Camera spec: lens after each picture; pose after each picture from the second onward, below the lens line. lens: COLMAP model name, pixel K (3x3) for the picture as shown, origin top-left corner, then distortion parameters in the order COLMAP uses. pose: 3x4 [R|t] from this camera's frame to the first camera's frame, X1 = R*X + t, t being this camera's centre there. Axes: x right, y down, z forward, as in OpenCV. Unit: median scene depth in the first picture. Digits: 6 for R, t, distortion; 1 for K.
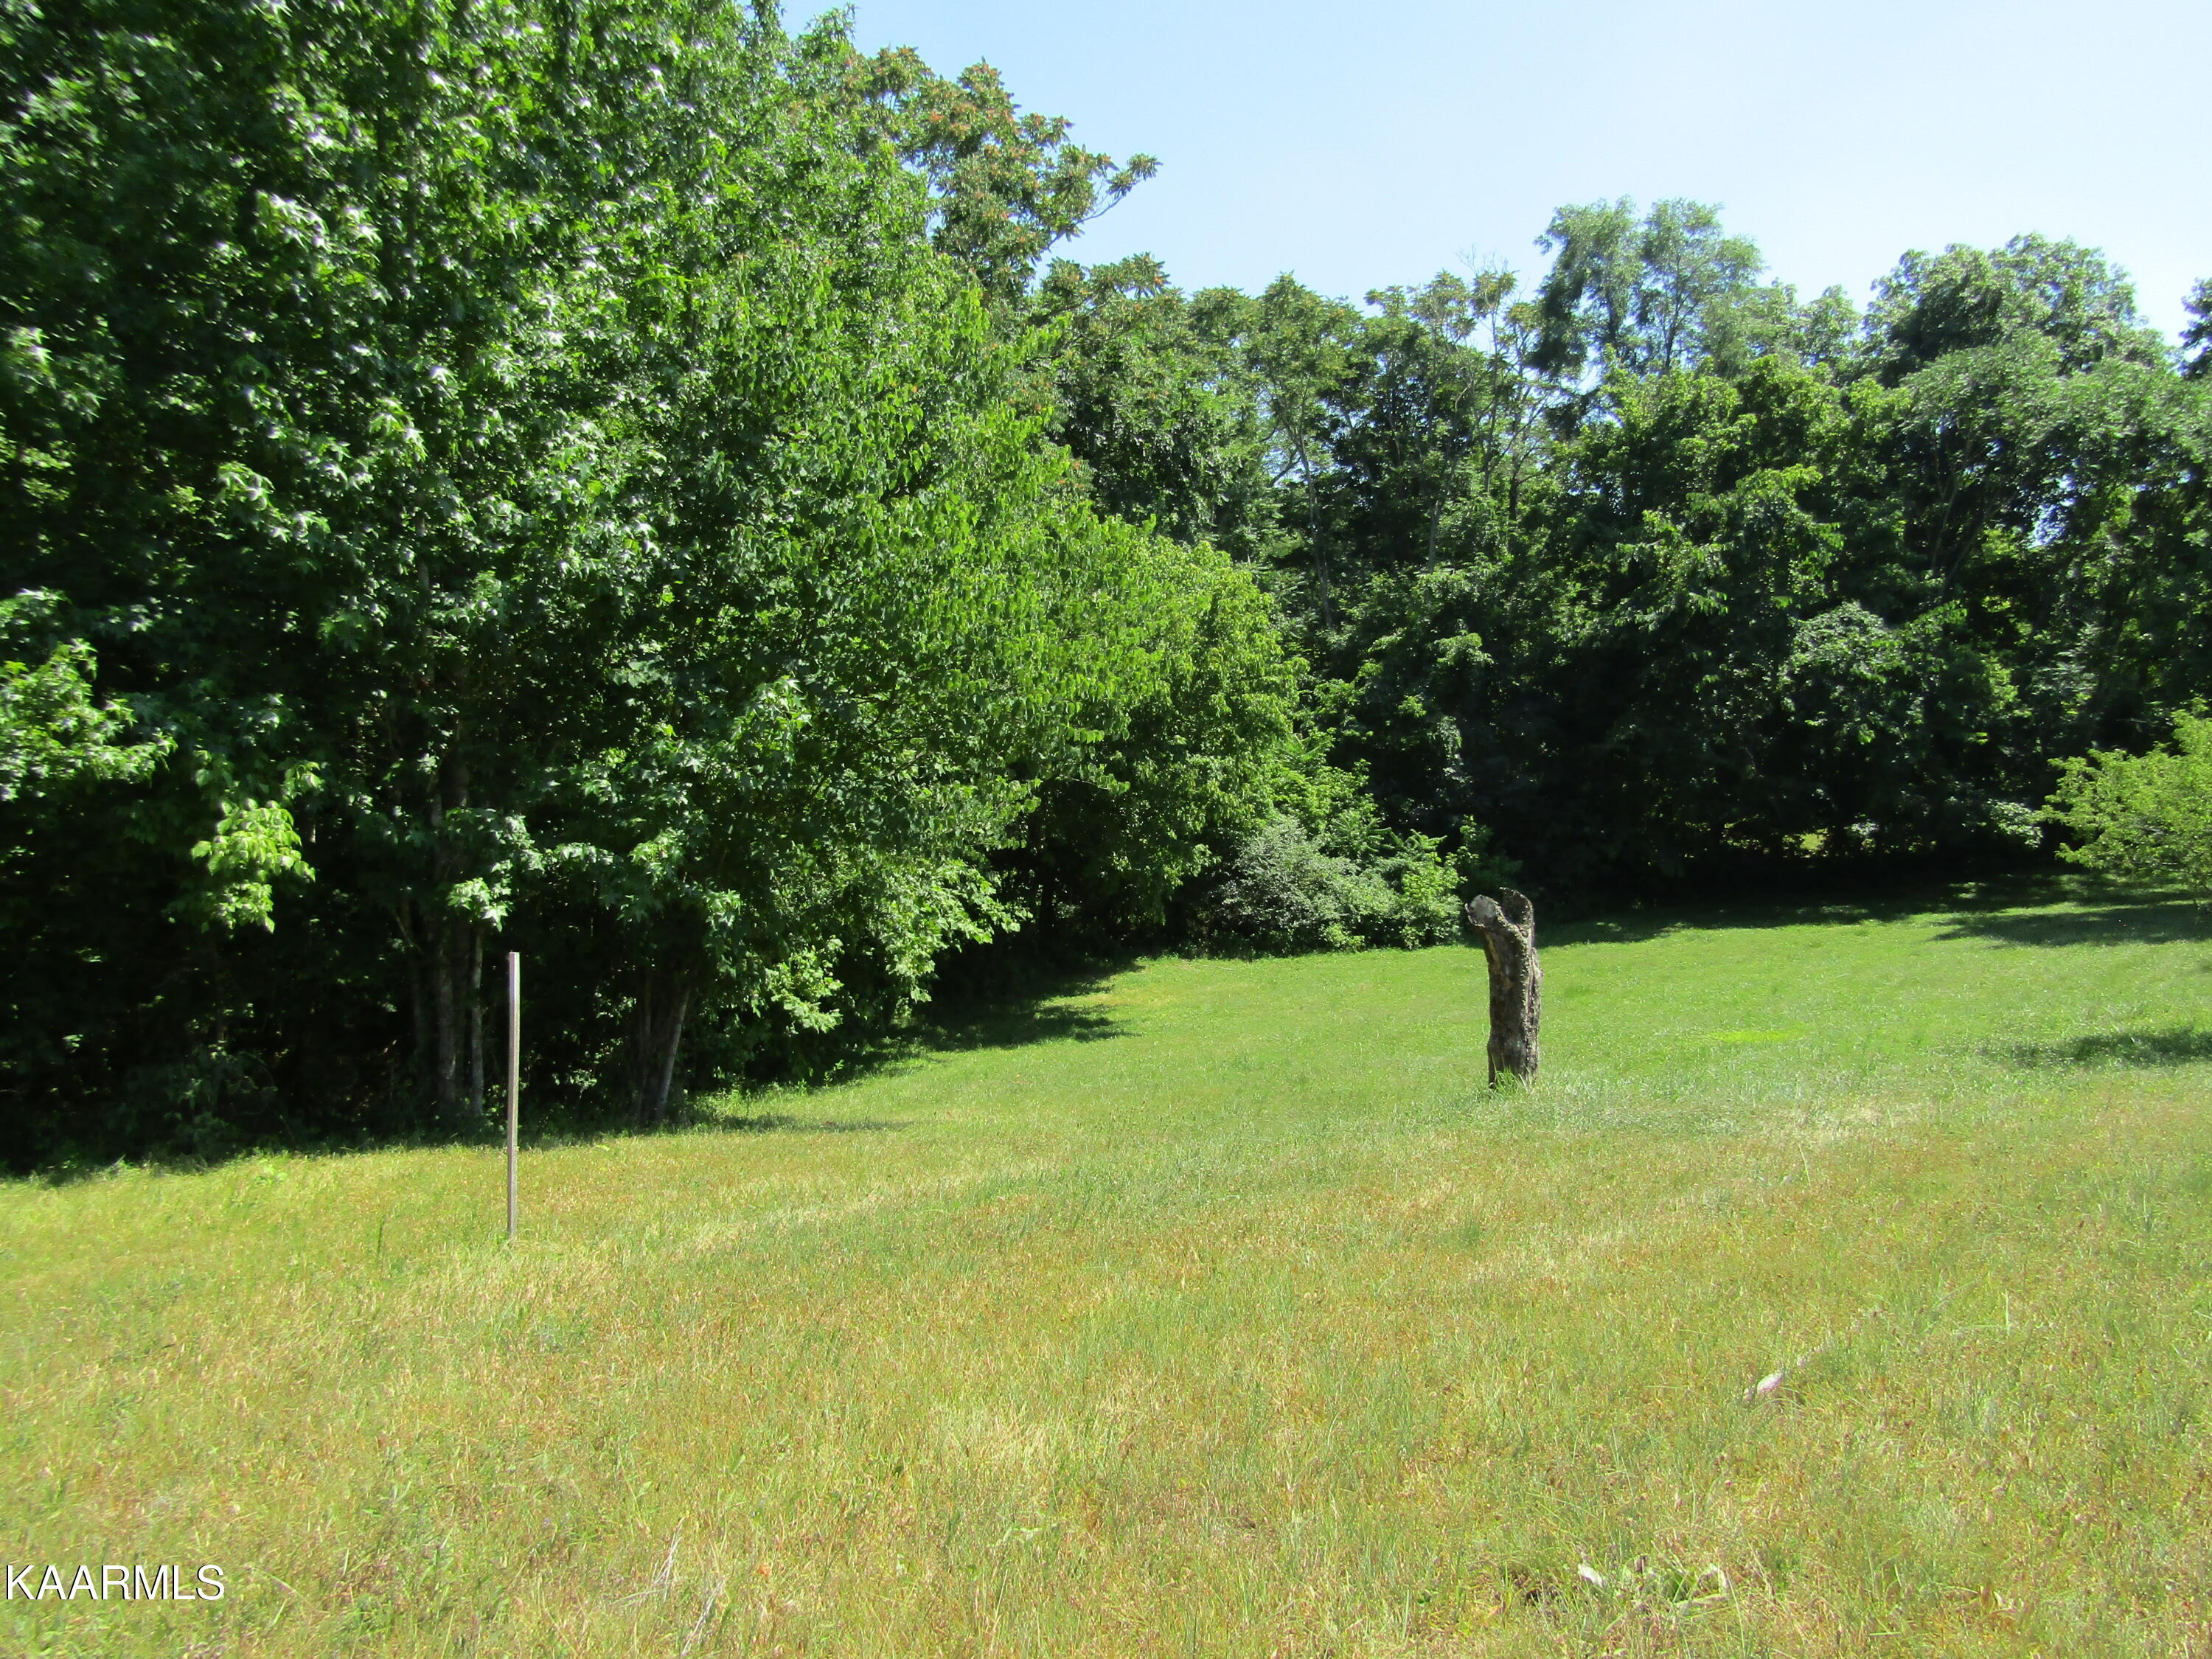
lens RADIAL K [[1566.6, 0, 1114.1], [0, 1566.6, 817.7], [0, 0, 1]] dist [-0.013462, 0.010454]
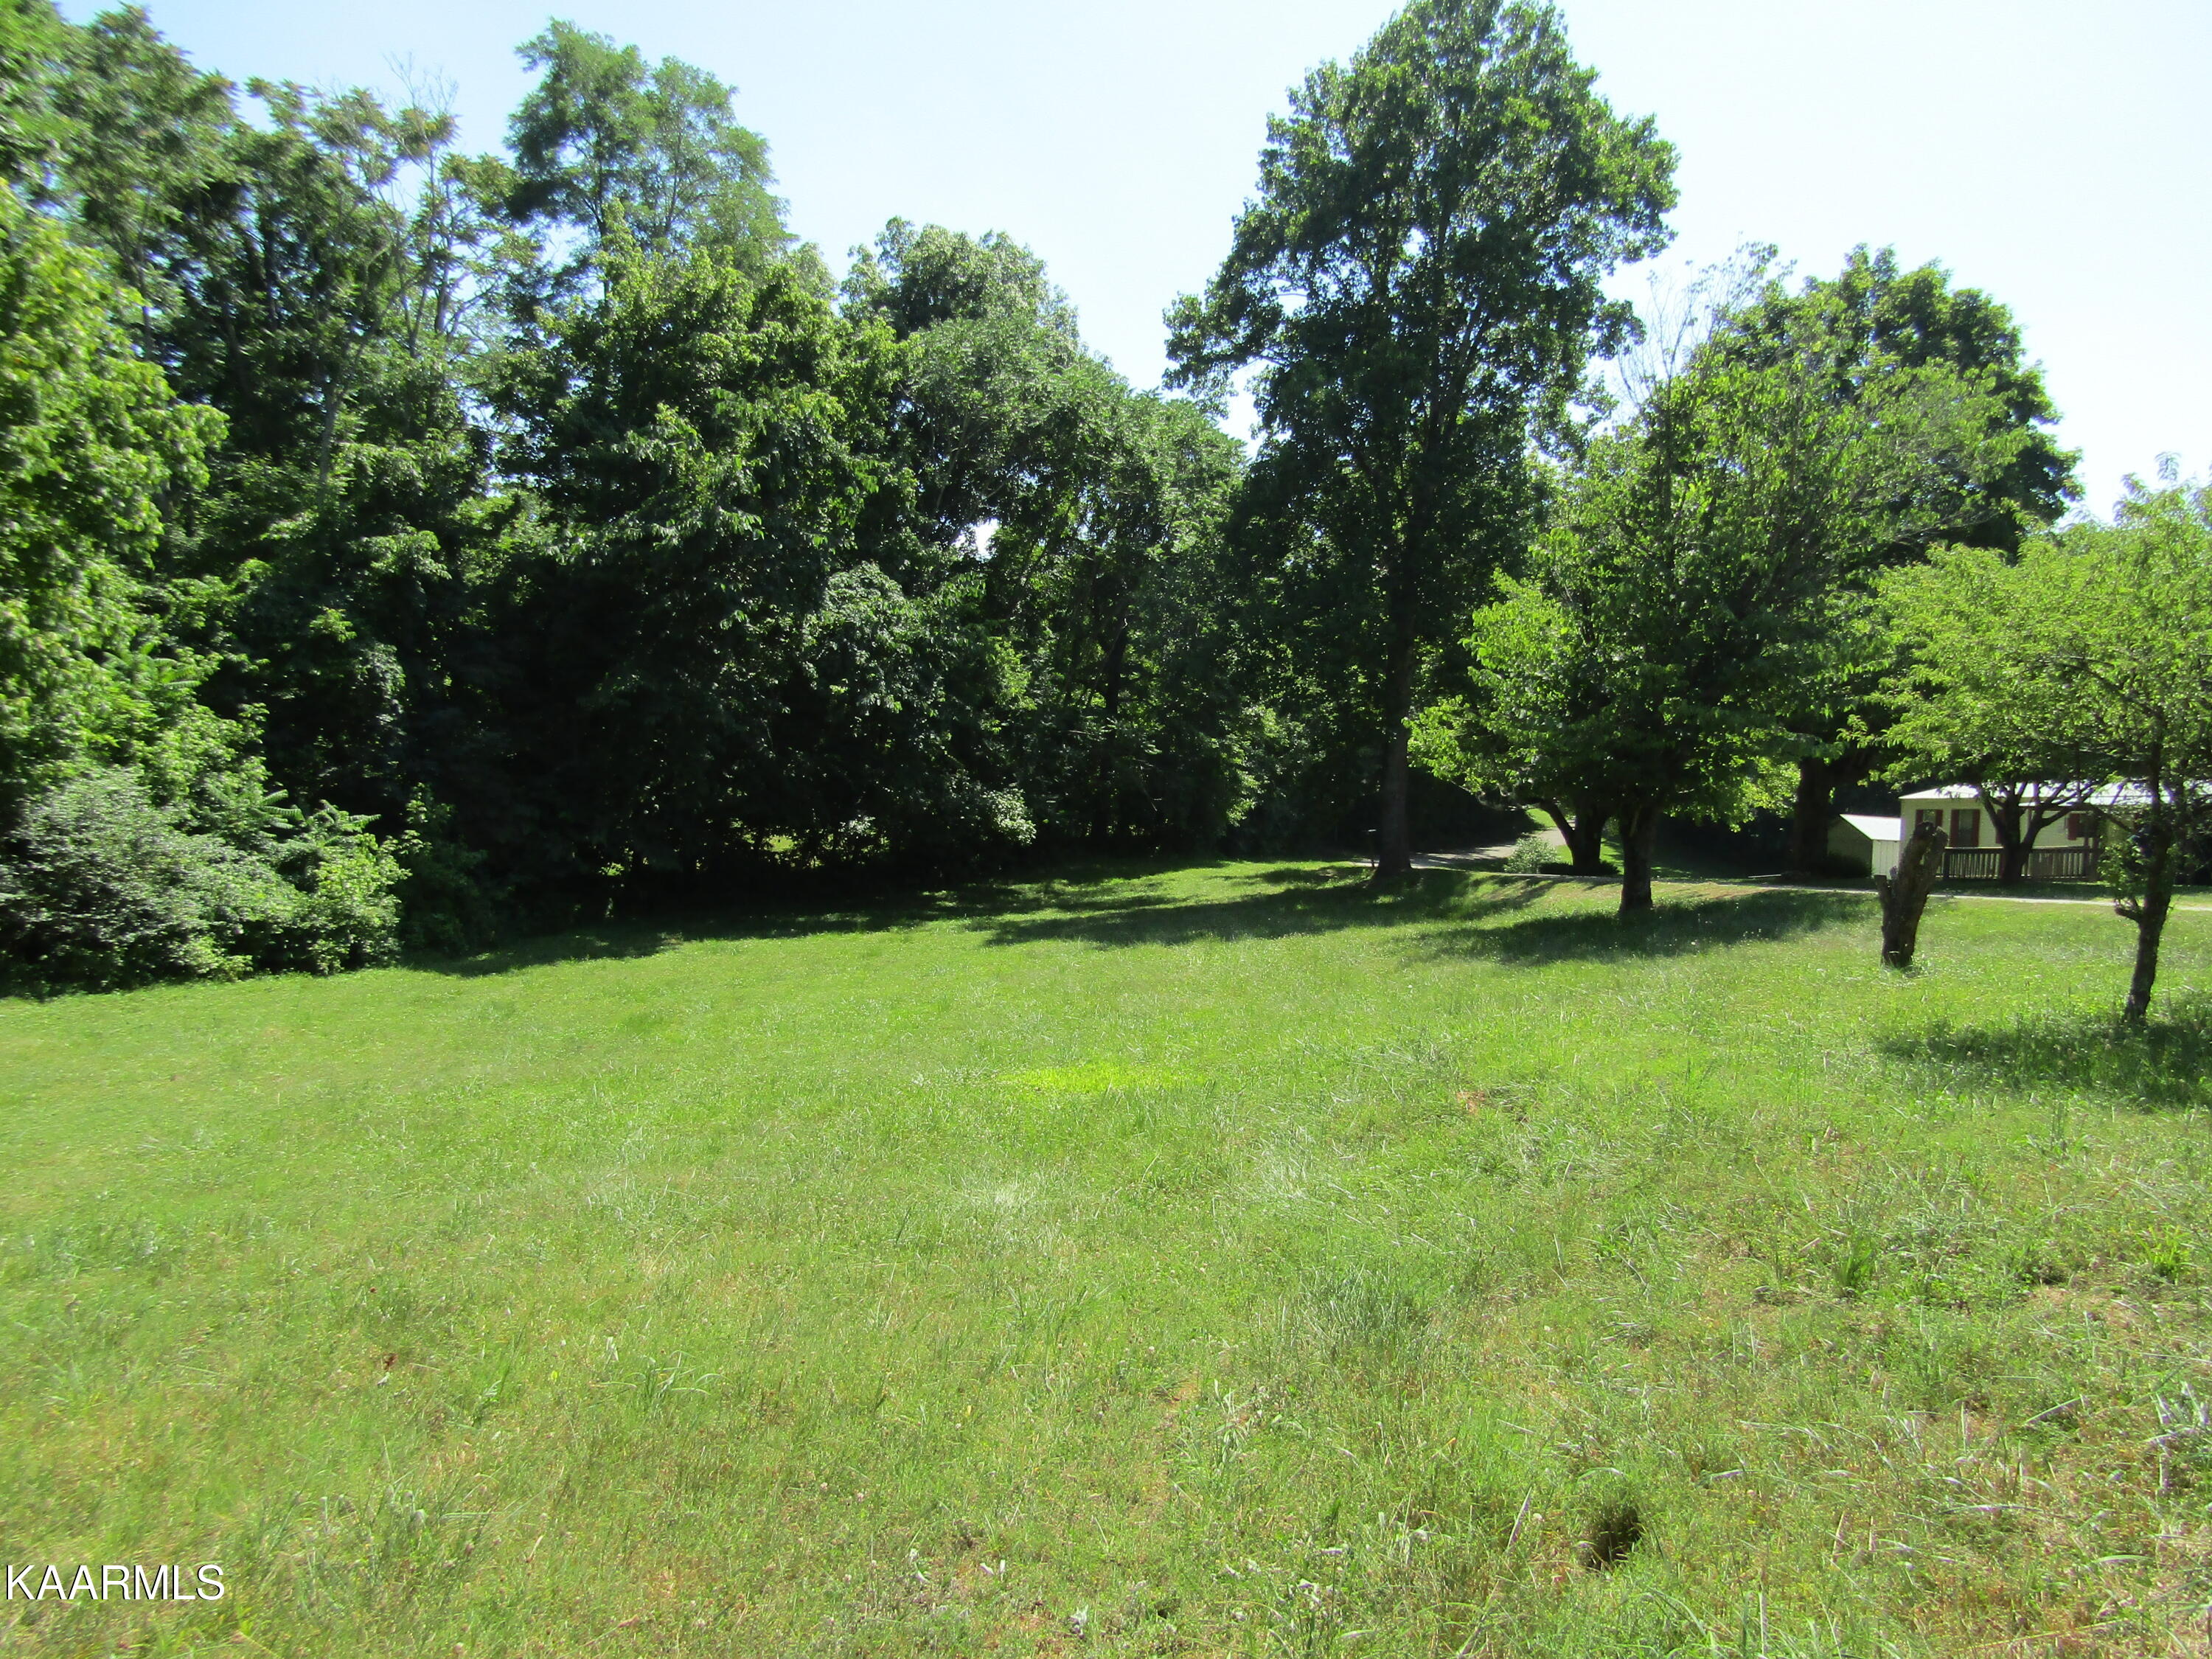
lens RADIAL K [[1566.6, 0, 1096.0], [0, 1566.6, 814.2], [0, 0, 1]] dist [-0.013462, 0.010454]
pose [[0.760465, 0.037132, 0.648317, 0.006542], [-0.021900, 0.999262, -0.031544, 0.030511], [-0.649010, 0.009789, 0.760717, 0.288849]]
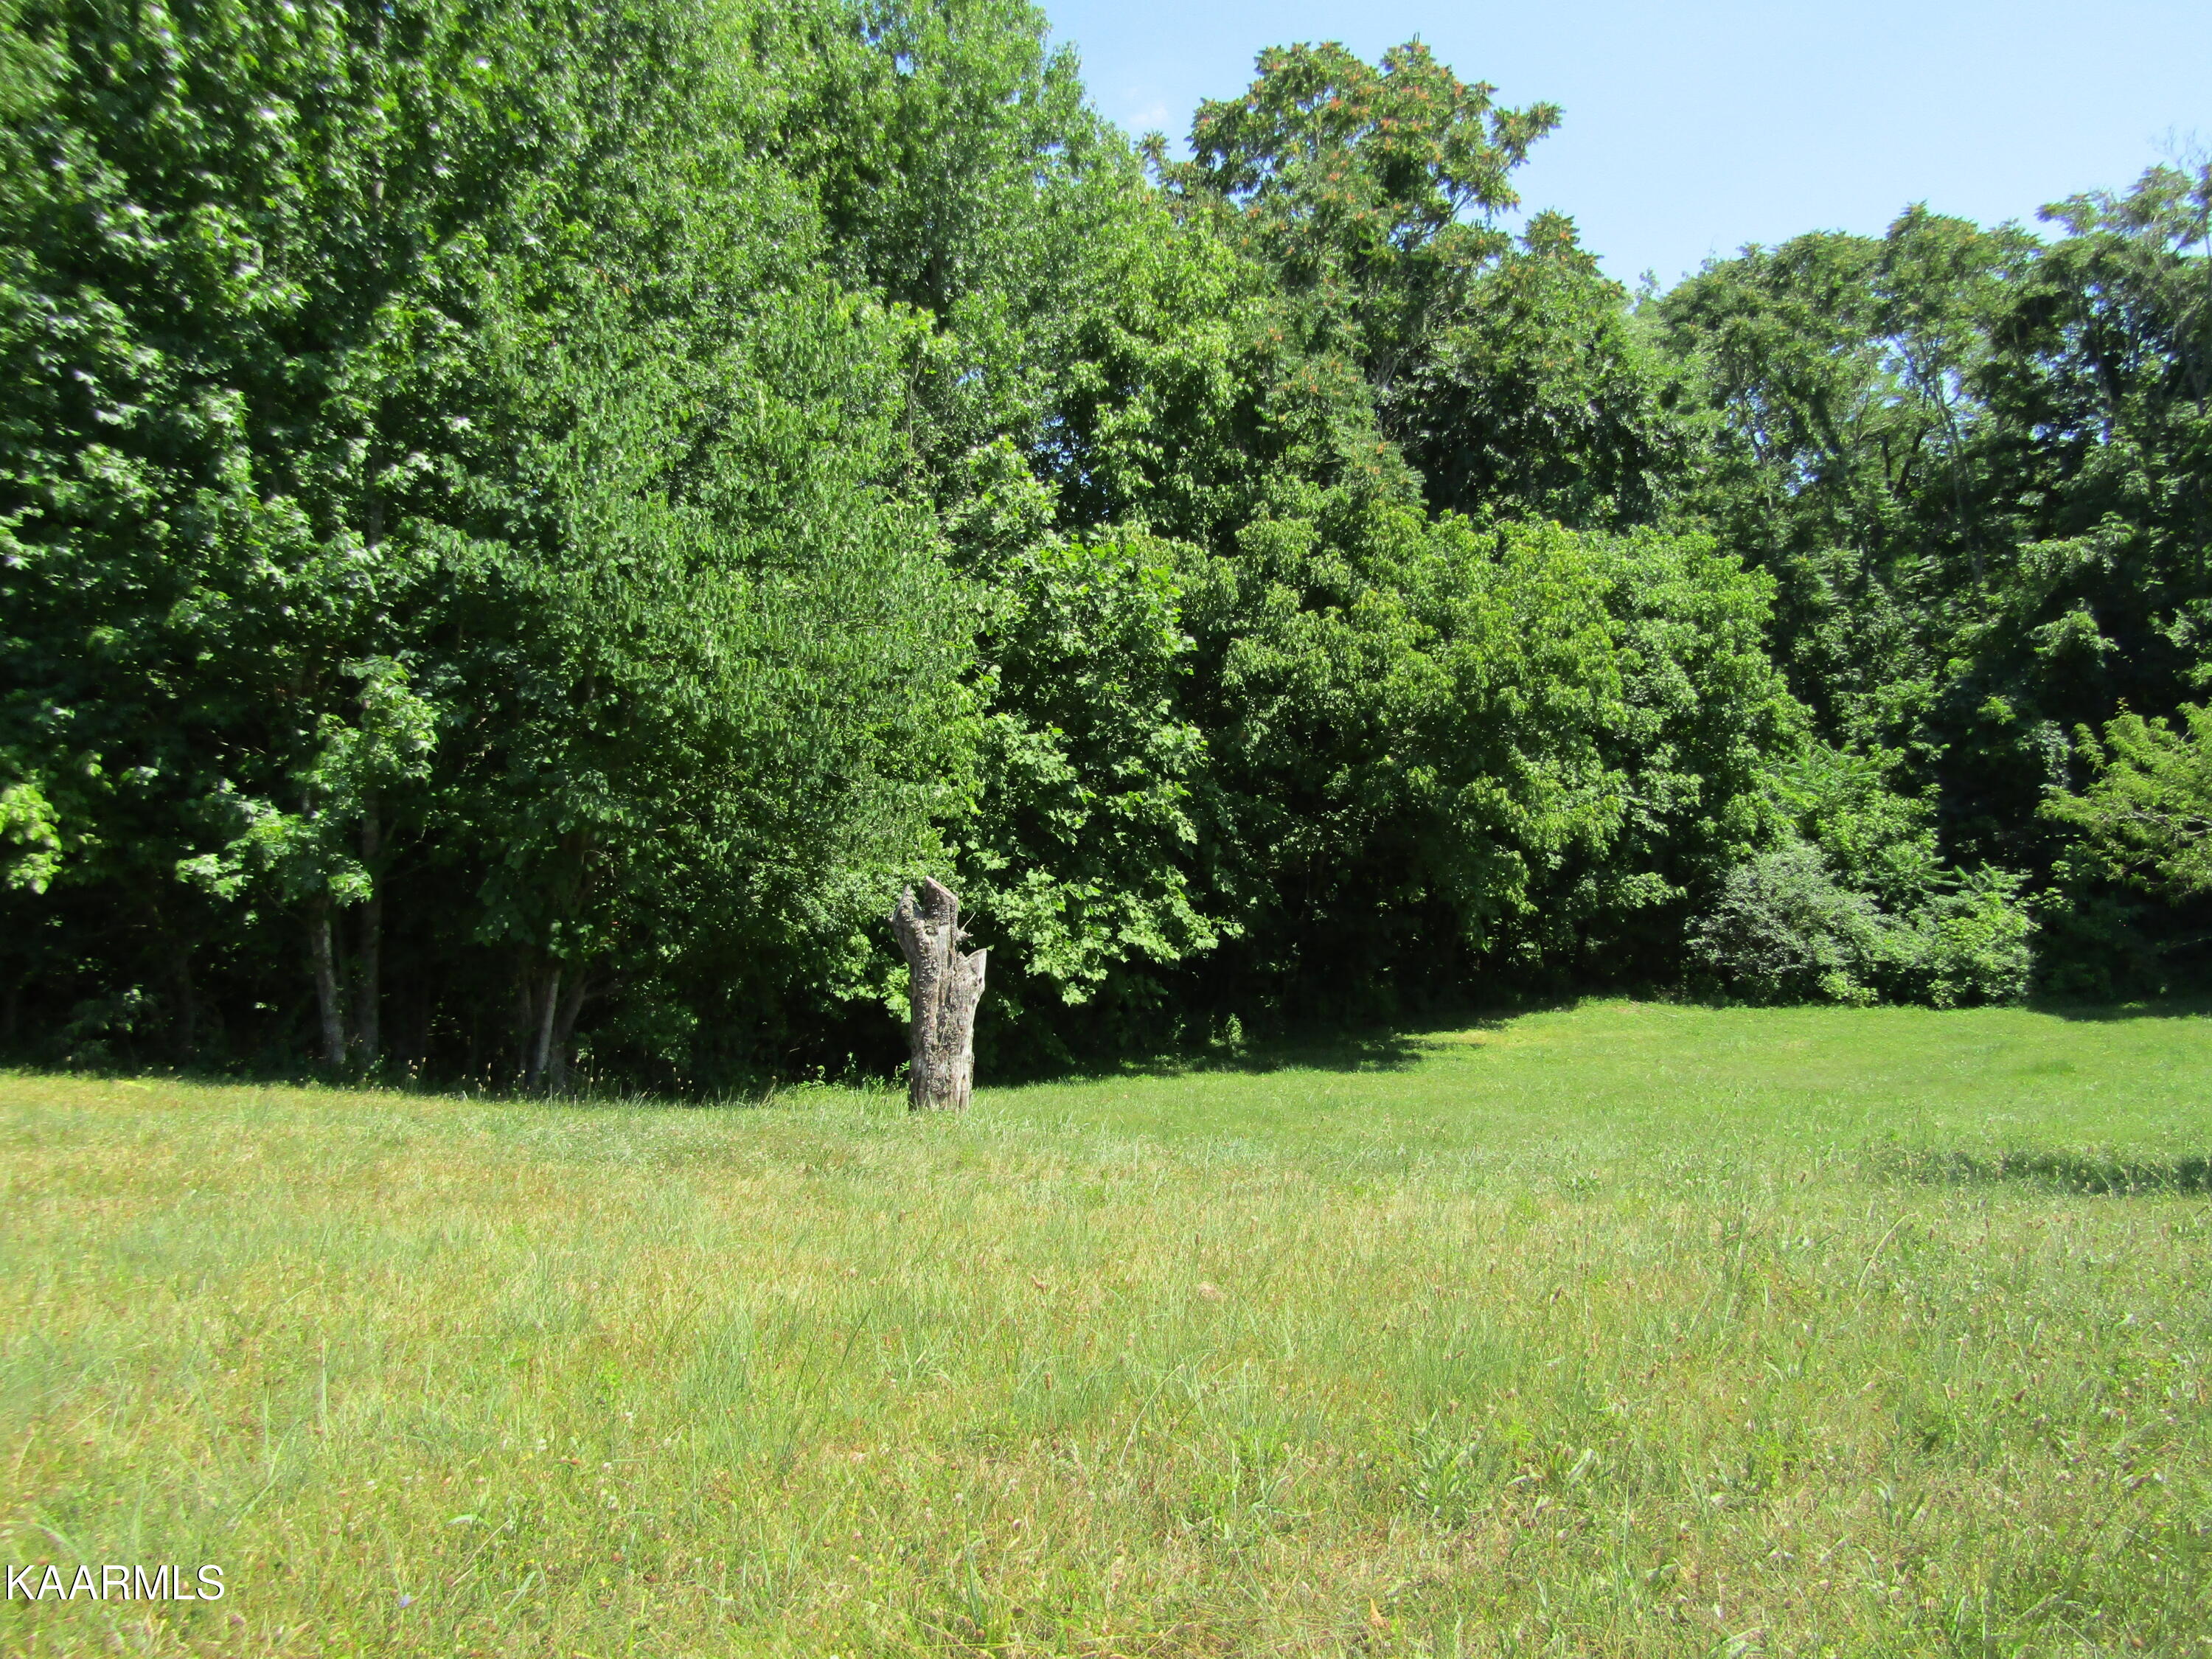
lens RADIAL K [[1566.6, 0, 1113.7], [0, 1566.6, 828.5], [0, 0, 1]] dist [-0.013462, 0.010454]
pose [[0.874722, 0.006373, -0.484584, 0.206035], [-0.014326, 0.999817, -0.012711, 0.007701], [0.484414, 0.018060, 0.874652, 0.086613]]
